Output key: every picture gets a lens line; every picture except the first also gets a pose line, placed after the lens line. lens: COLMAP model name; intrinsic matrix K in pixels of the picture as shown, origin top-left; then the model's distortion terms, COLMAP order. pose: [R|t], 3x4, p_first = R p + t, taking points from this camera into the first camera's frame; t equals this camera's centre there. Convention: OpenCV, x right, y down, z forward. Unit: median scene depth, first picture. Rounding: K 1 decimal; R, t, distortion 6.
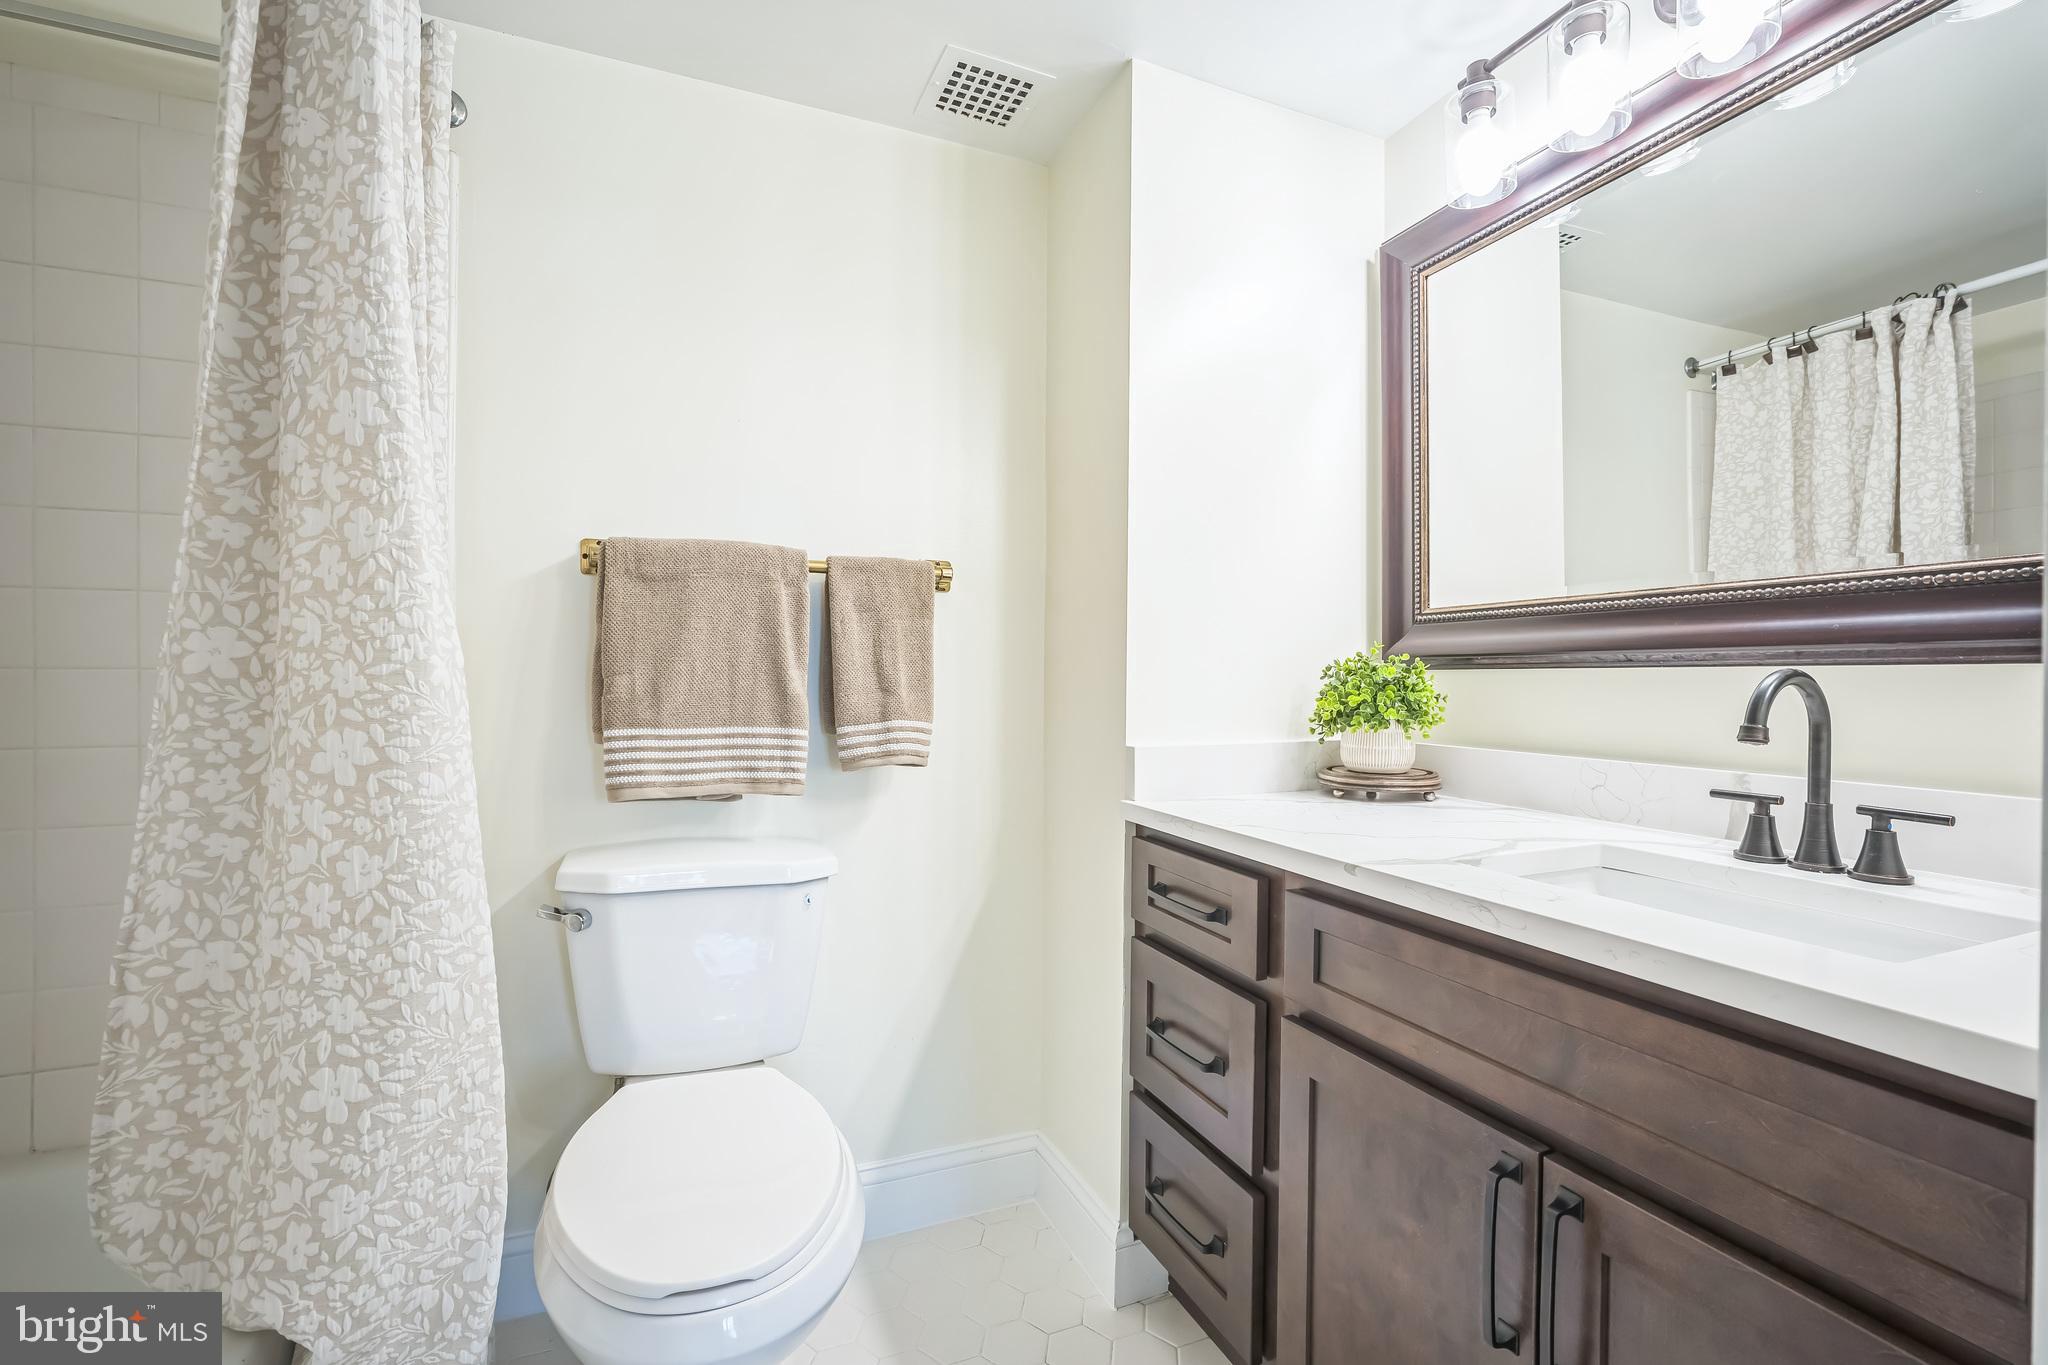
lens RADIAL K [[894.6, 0, 1023.7], [0, 894.6, 677.2], [0, 0, 1]] dist [-0.004562, 0.006729]
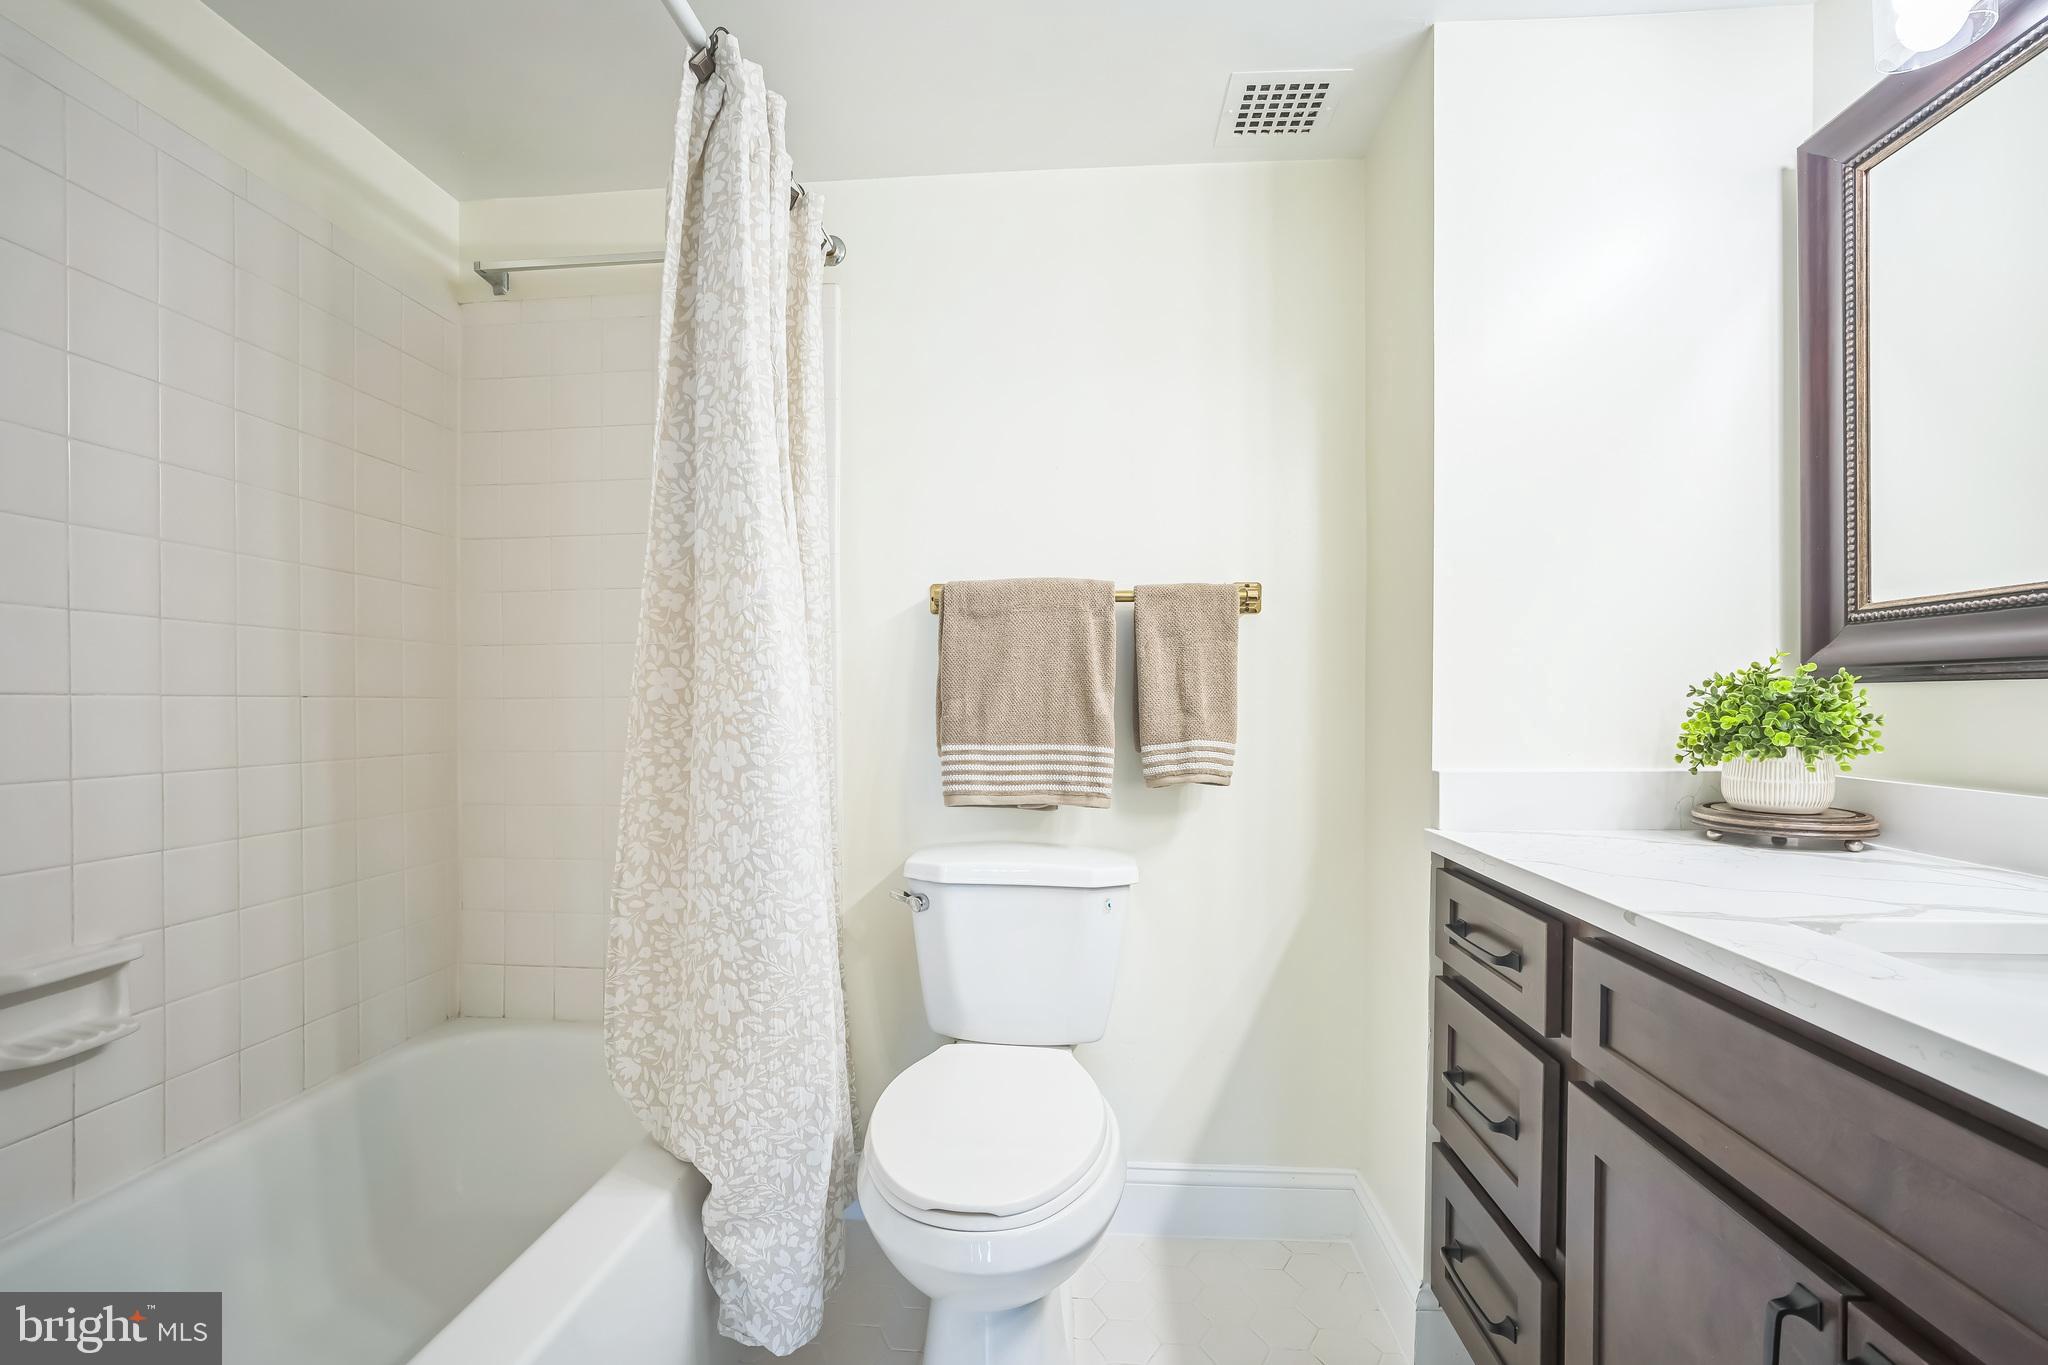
lens RADIAL K [[894.6, 0, 1025.6], [0, 894.6, 702.1], [0, 0, 1]] dist [-0.004562, 0.006729]
pose [[0.895898, -0.007136, -0.444202, 0.159211], [0.008743, 0.999961, 0.001570, 0.000890], [0.444173, -0.005291, 0.895925, -0.015893]]
